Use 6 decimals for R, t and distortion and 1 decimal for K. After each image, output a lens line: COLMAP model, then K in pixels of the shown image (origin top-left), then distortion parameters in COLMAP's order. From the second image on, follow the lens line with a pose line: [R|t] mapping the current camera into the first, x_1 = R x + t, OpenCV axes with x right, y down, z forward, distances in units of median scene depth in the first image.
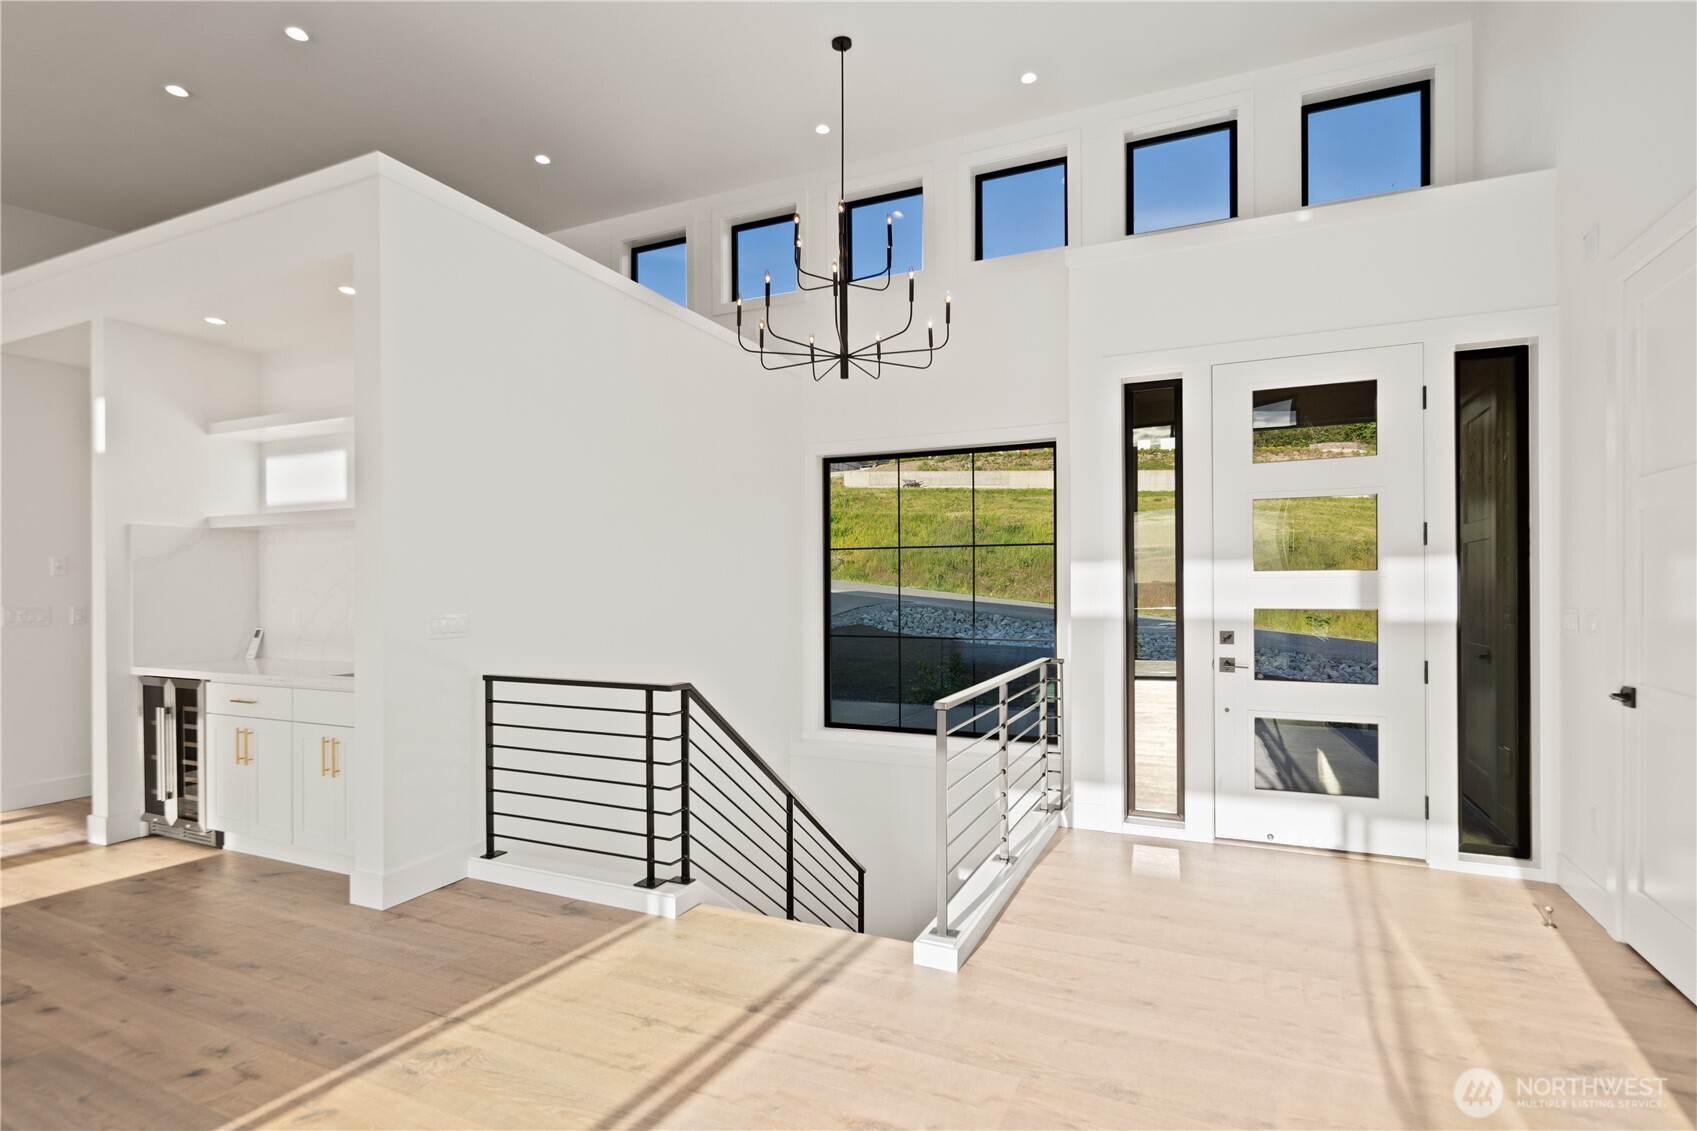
lens RADIAL K [[825.2, 0, 865.6], [0, 825.2, 586.8], [0, 0, 1]] dist [-0.001136, -0.002347]
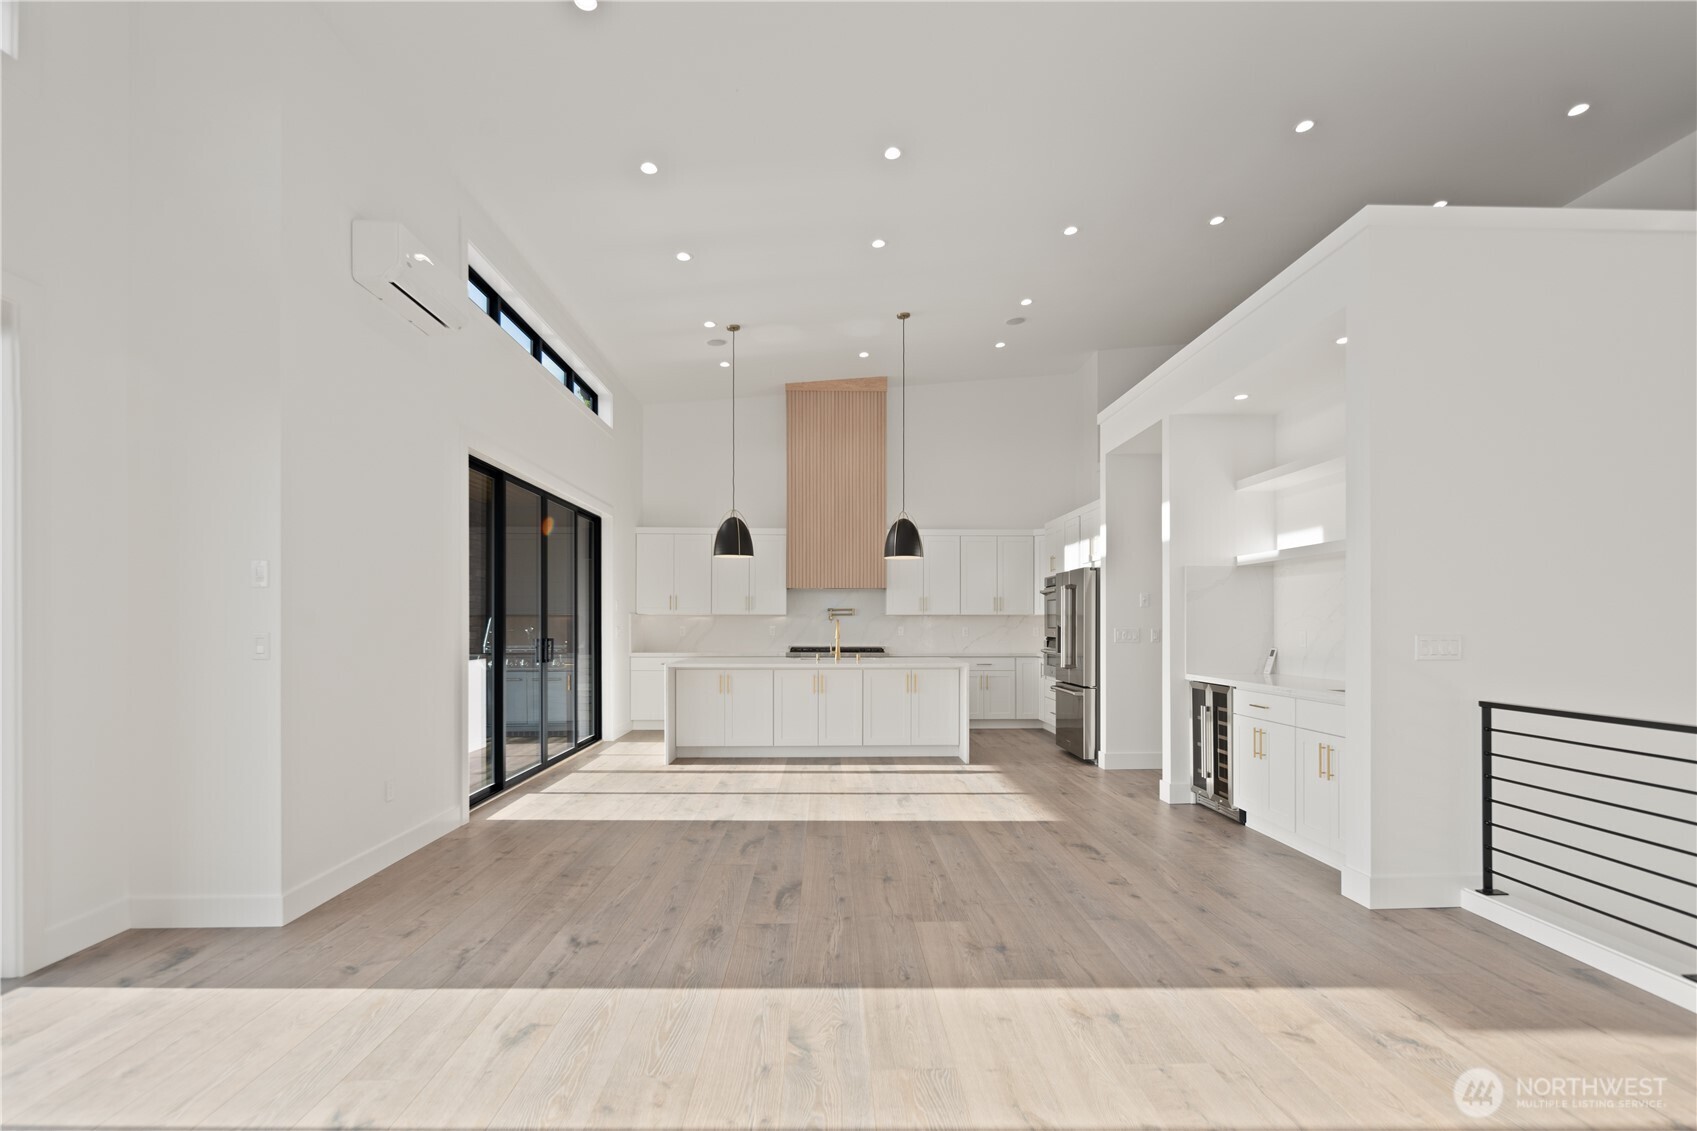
lens RADIAL K [[821.9, 0, 850.9], [0, 821.9, 618.0], [0, 0, 1]] dist [-0.001730, -0.000801]
pose [[0.433149, -0.002795, -0.901318, 0.078378], [-0.000855, 0.999993, -0.003512, 0.014969], [0.901322, 0.002292, 0.433144, -0.068061]]
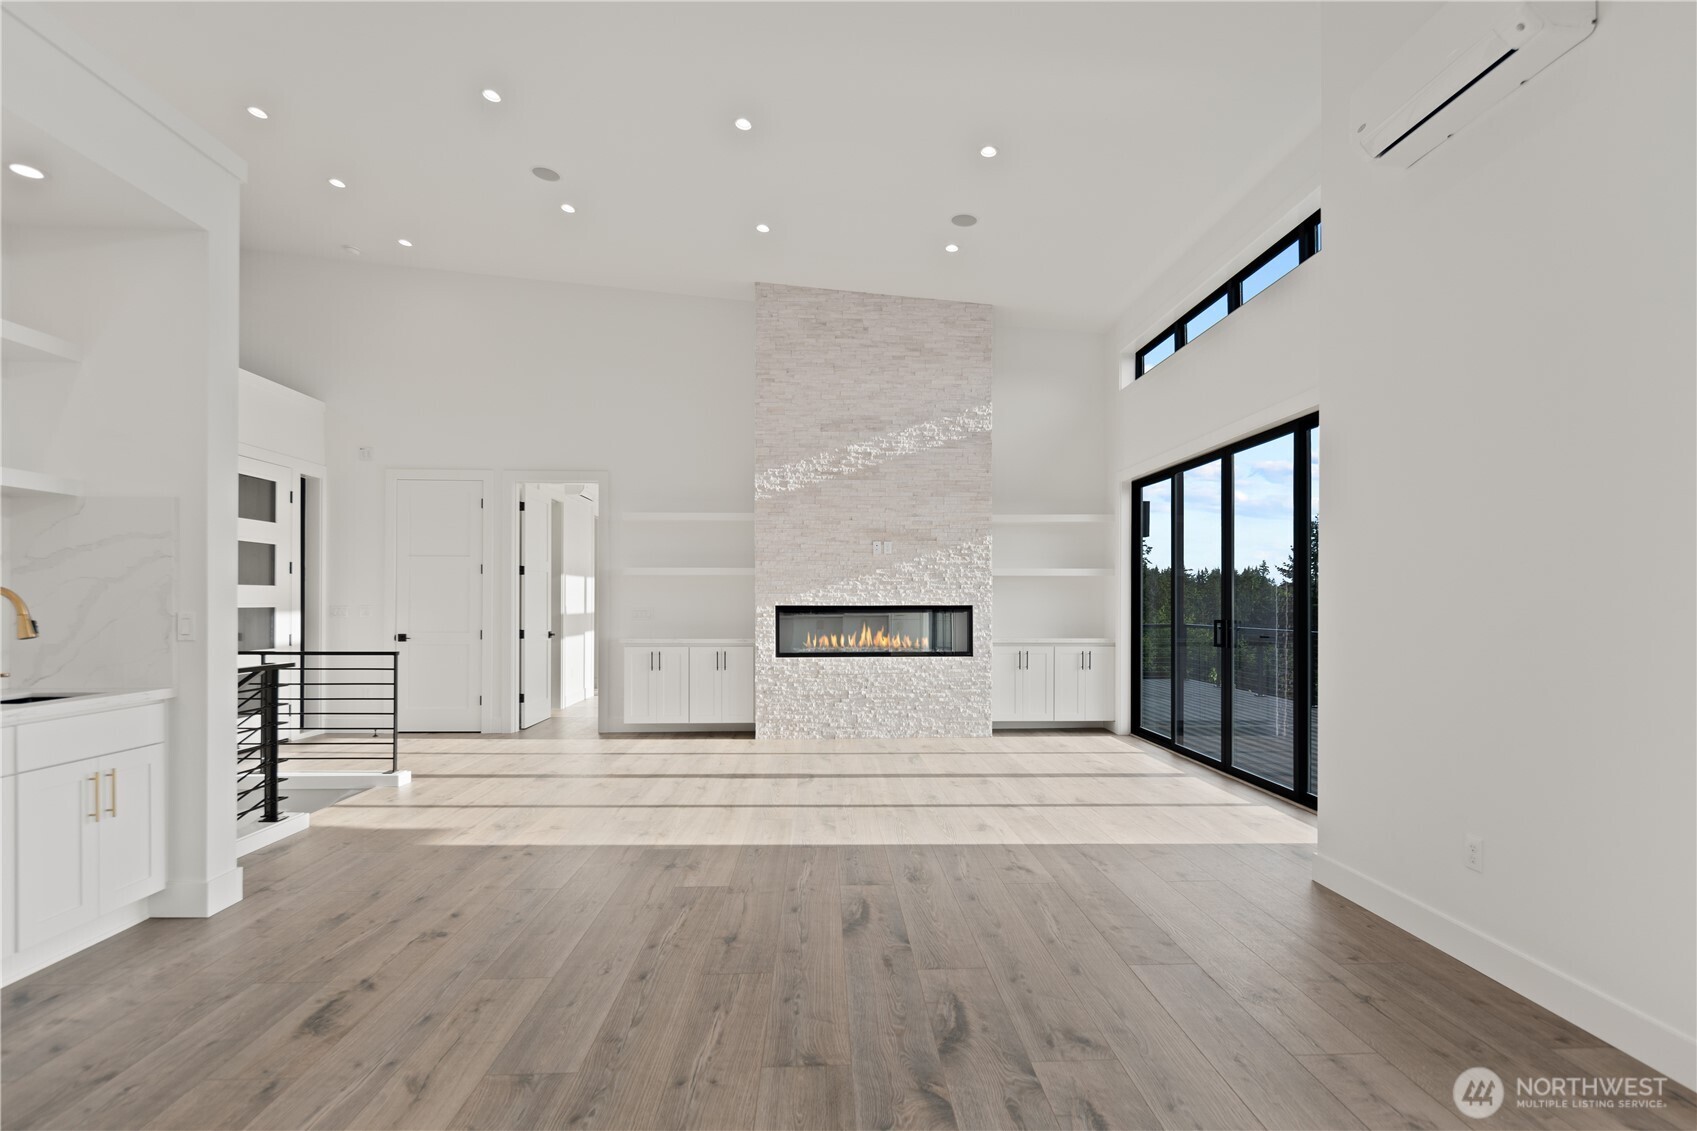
lens RADIAL K [[825.2, 0, 865.6], [0, 825.2, 586.8], [0, 0, 1]] dist [-0.001136, -0.002347]
pose [[-0.455110, 0.019310, 0.890226, -1.668667], [-0.000693, 0.999757, -0.022040, 0.022474], [-0.890435, -0.010647, -0.454986, 0.698945]]
